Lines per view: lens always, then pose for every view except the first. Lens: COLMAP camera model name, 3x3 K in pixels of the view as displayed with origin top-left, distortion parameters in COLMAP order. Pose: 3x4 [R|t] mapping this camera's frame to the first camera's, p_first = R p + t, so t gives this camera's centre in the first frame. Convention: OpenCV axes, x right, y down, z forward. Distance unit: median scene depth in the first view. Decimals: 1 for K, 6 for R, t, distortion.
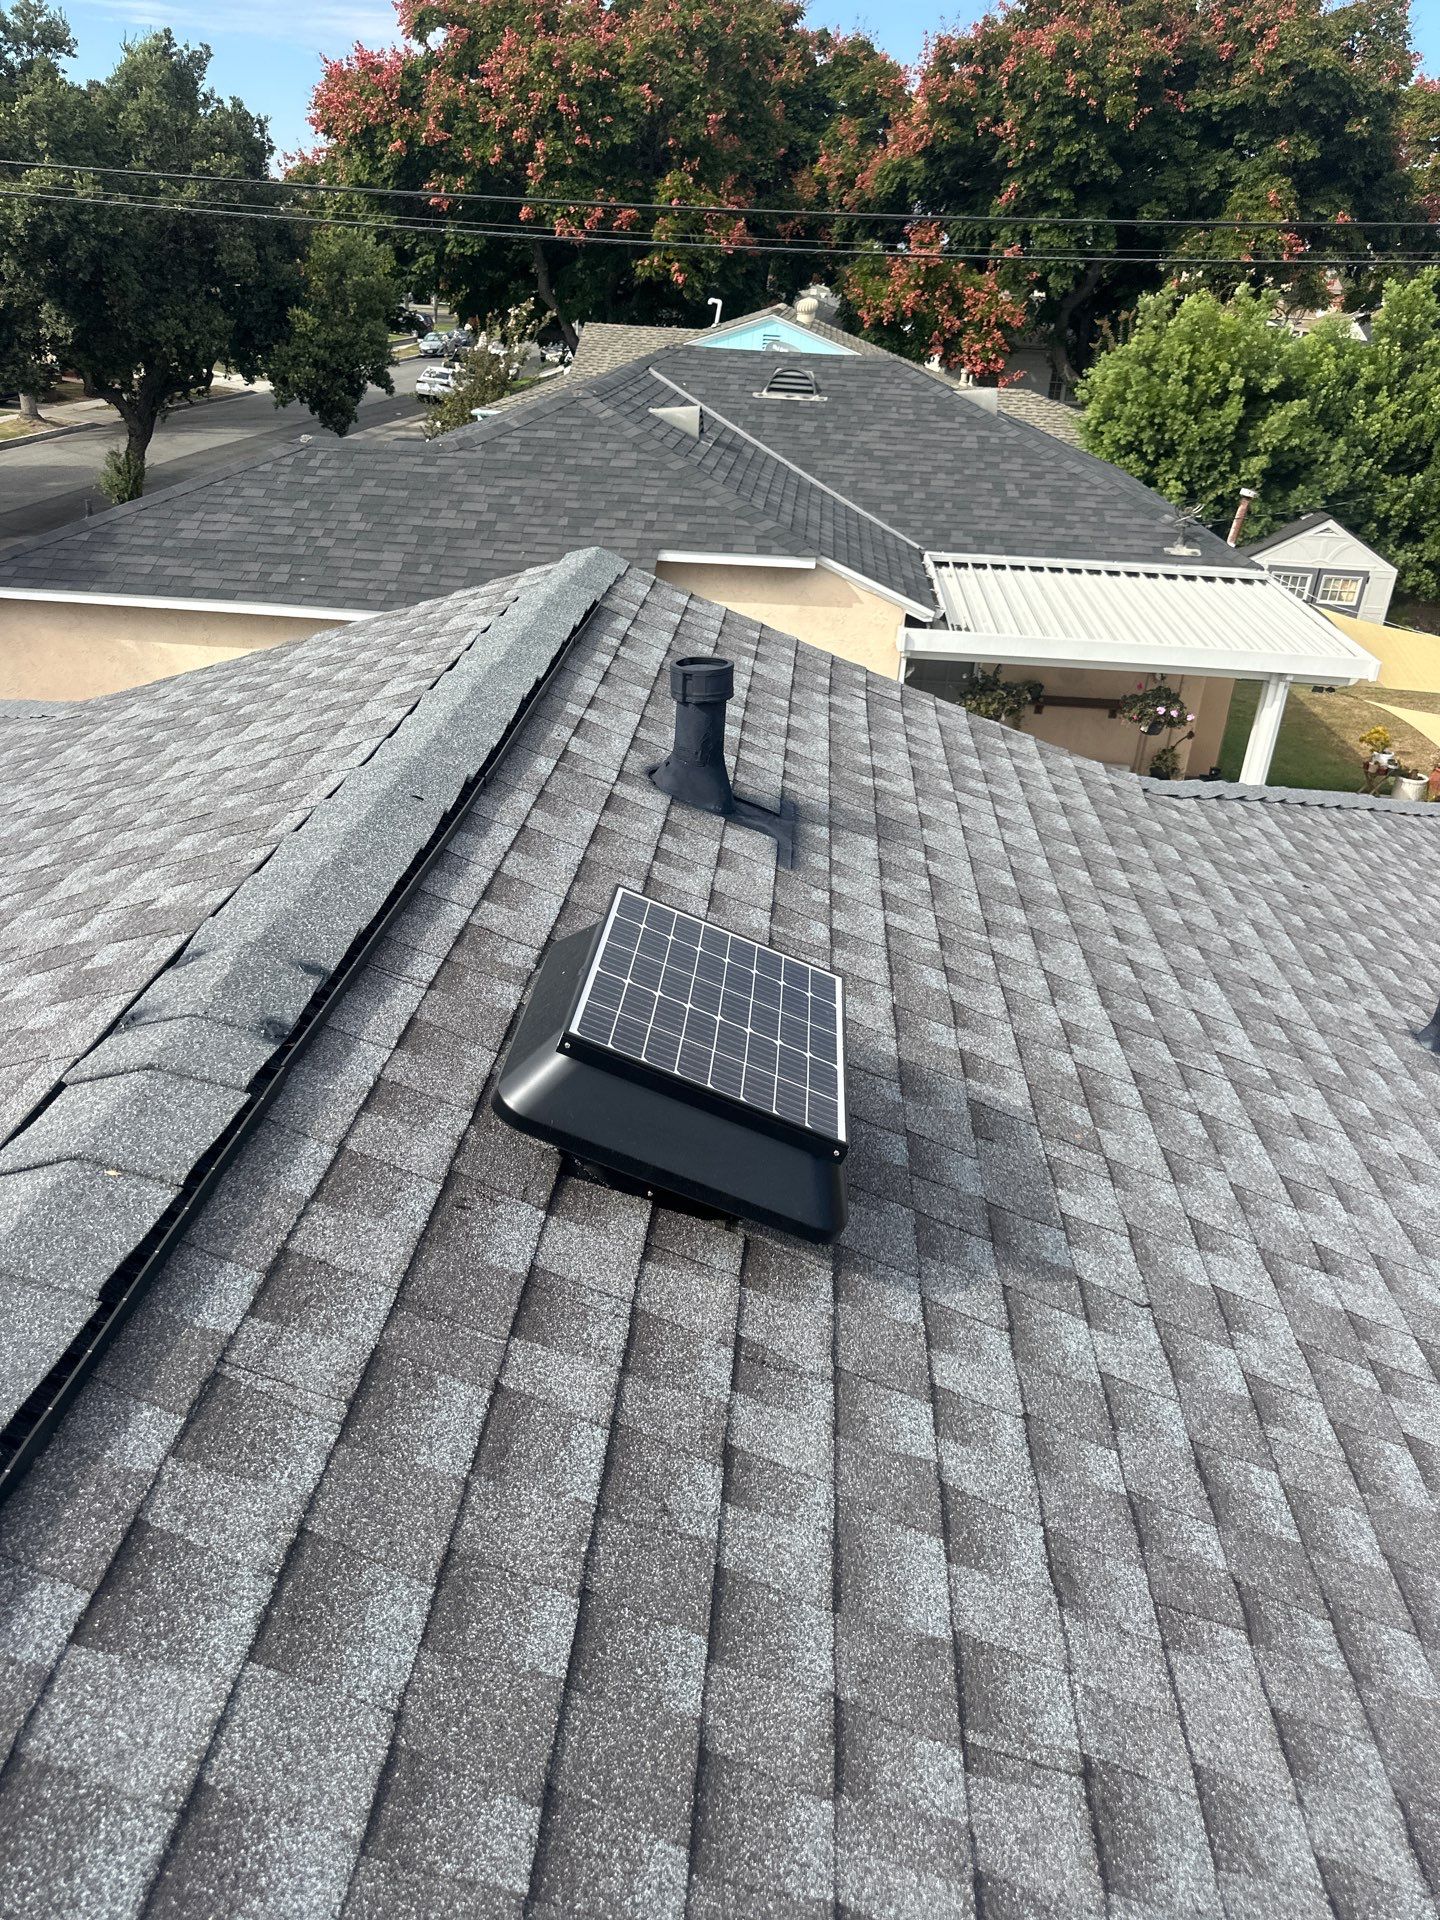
lens RADIAL K [[1358.8, 0, 705.6], [0, 1358.8, 955.3], [0, 0, 1]] dist [0.051991, -0.062828]
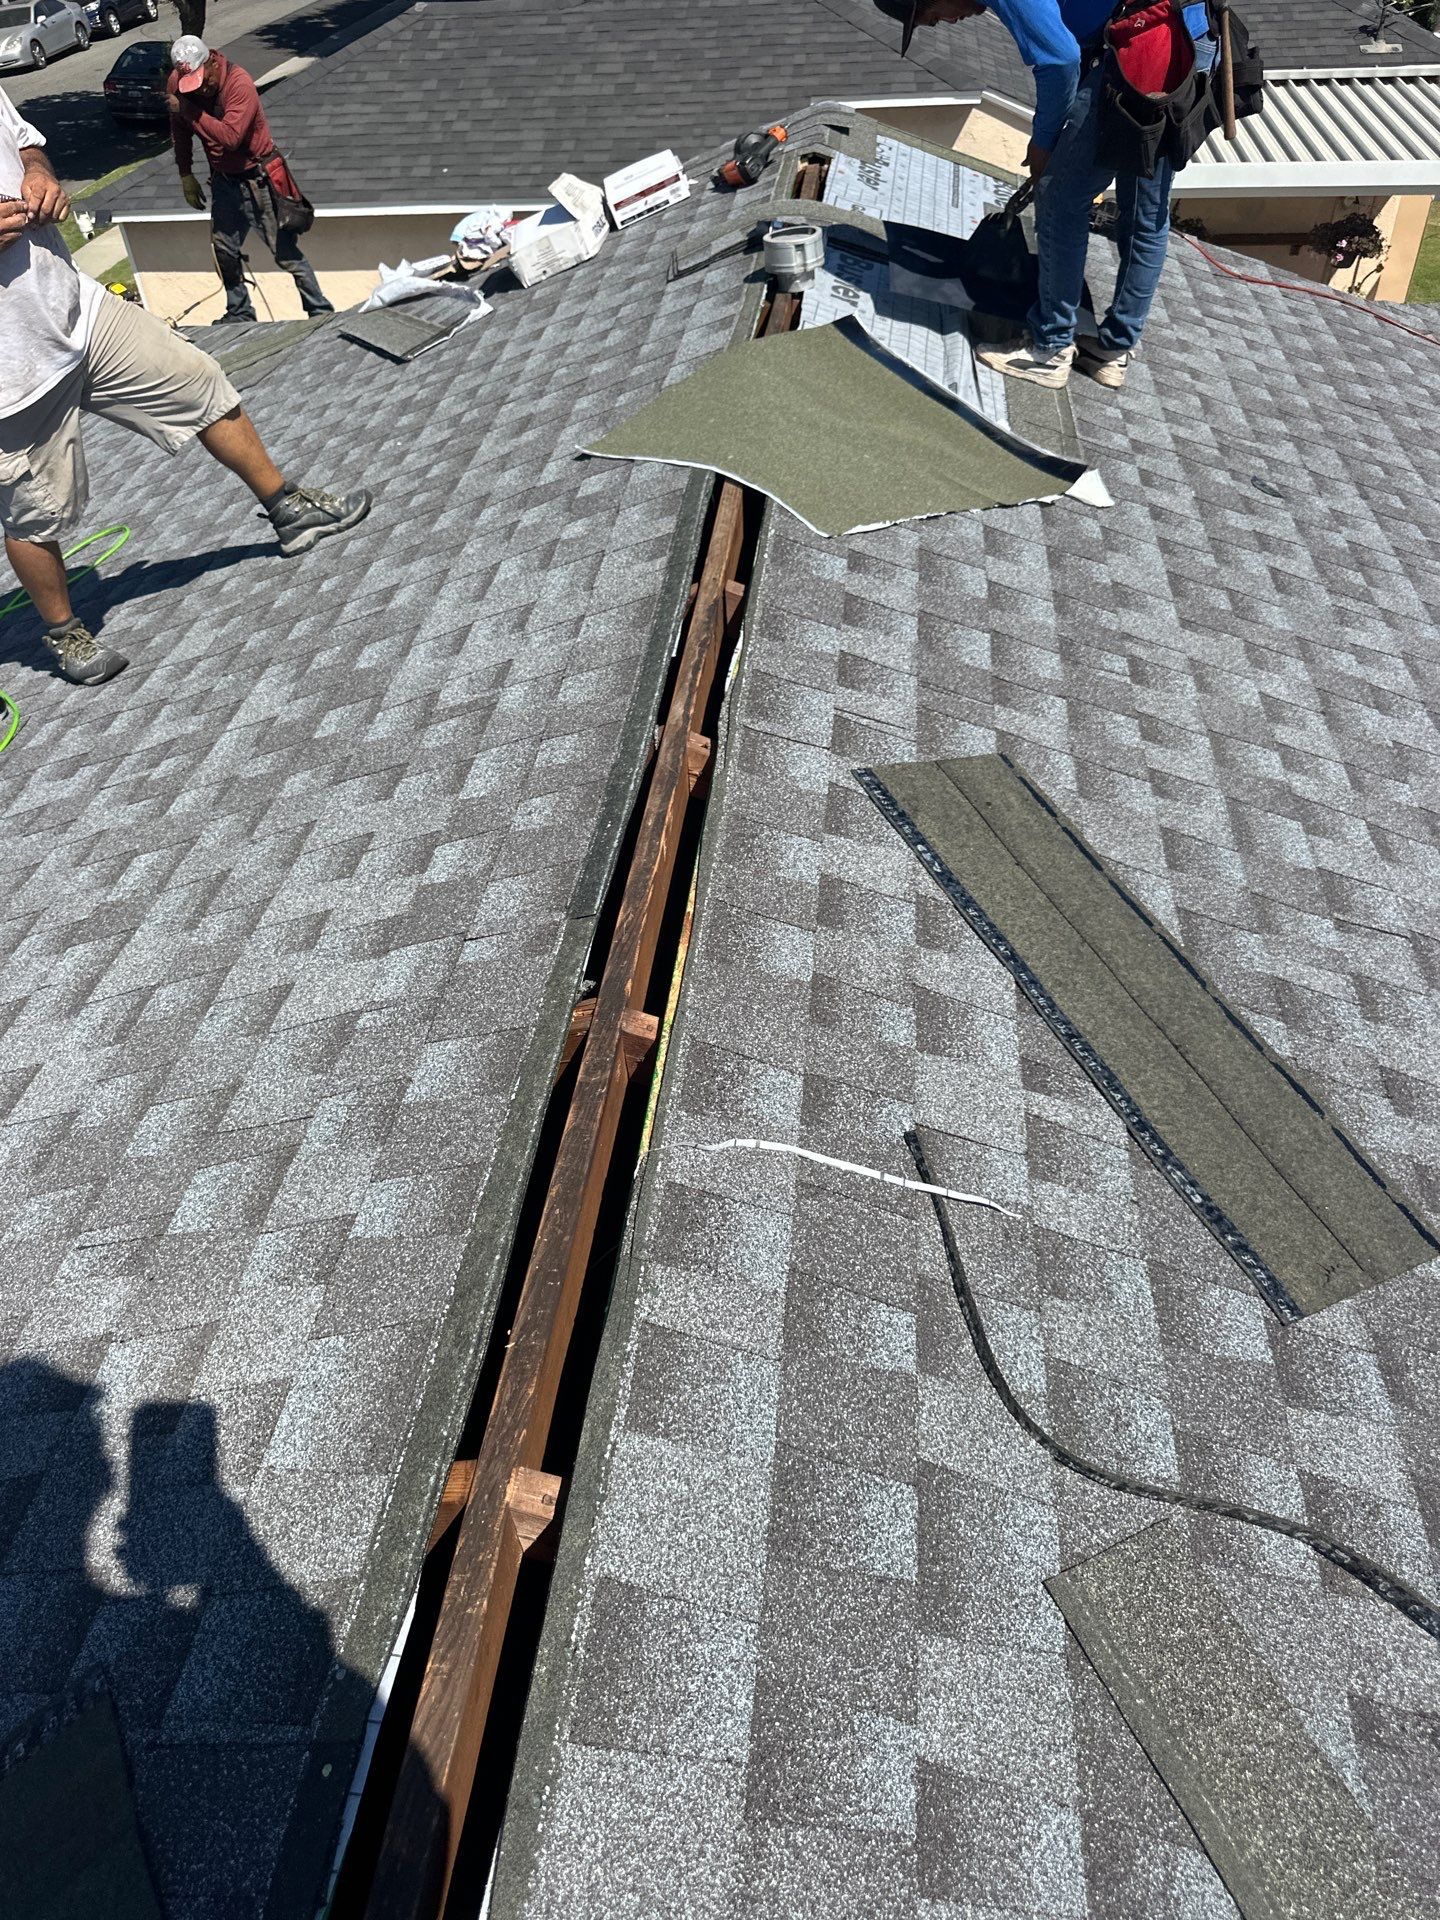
lens RADIAL K [[1358.8, 0, 705.8], [0, 1358.8, 957.7], [0, 0, 1]] dist [0.051991, -0.062828]
pose [[0.995086, -0.043766, -0.088813, -0.046717], [0.065664, 0.963068, 0.261129, 0.019794], [0.074104, -0.265677, 0.961210, -0.068285]]
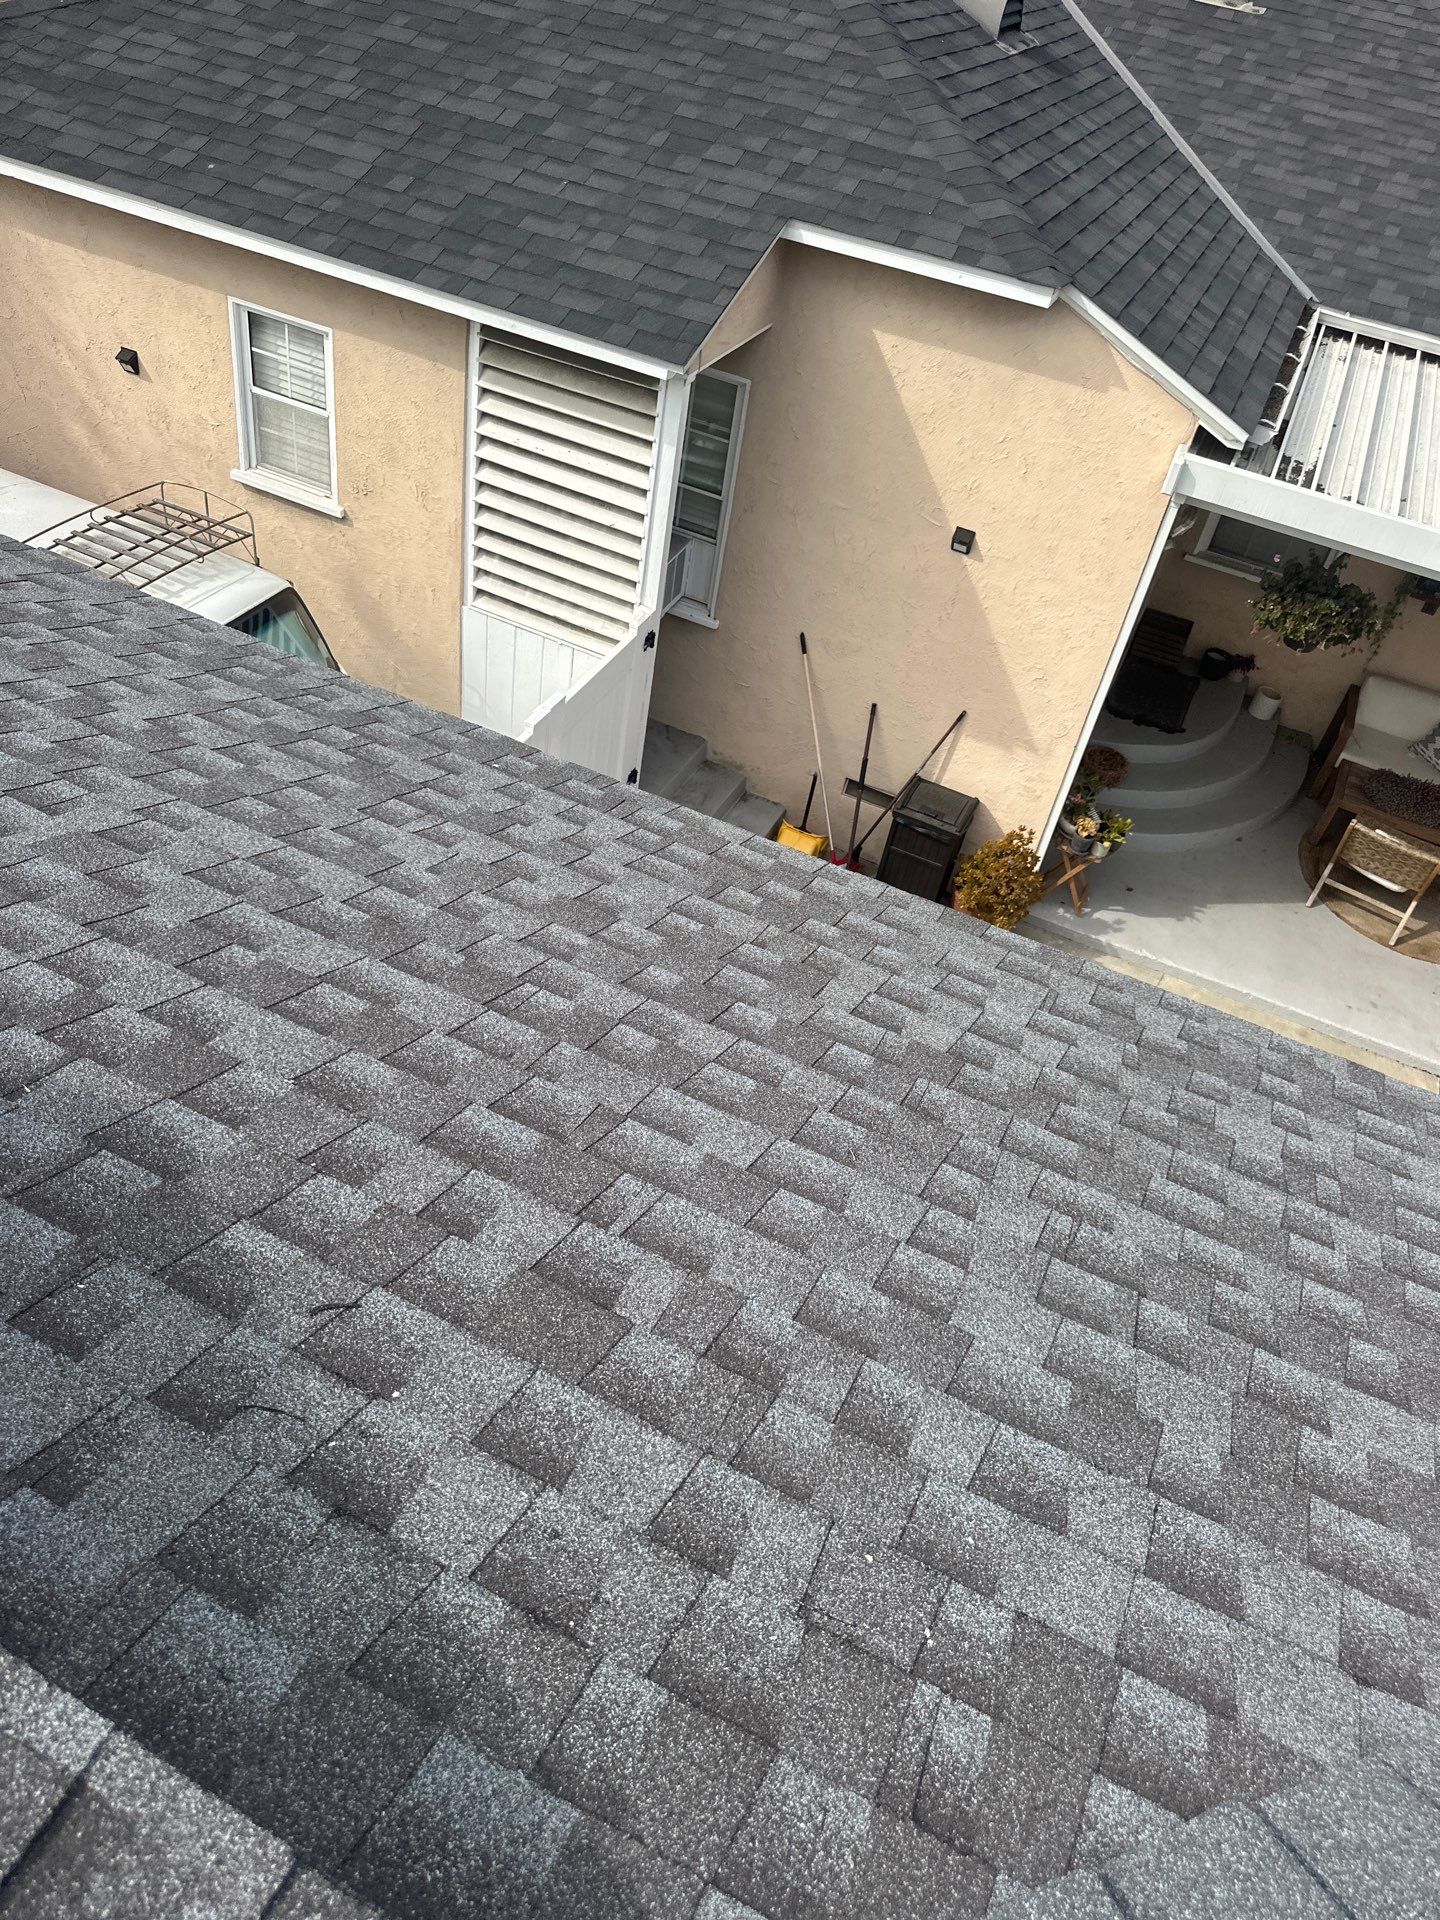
lens RADIAL K [[1358.8, 0, 719.8], [0, 1358.8, 947.3], [0, 0, 1]] dist [0.051991, -0.062828]
pose [[0.941217, 0.282857, -0.184669, 0.128100], [-0.236387, 0.942035, 0.238101, -0.138876], [0.241313, -0.180451, 0.953523, 0.386559]]
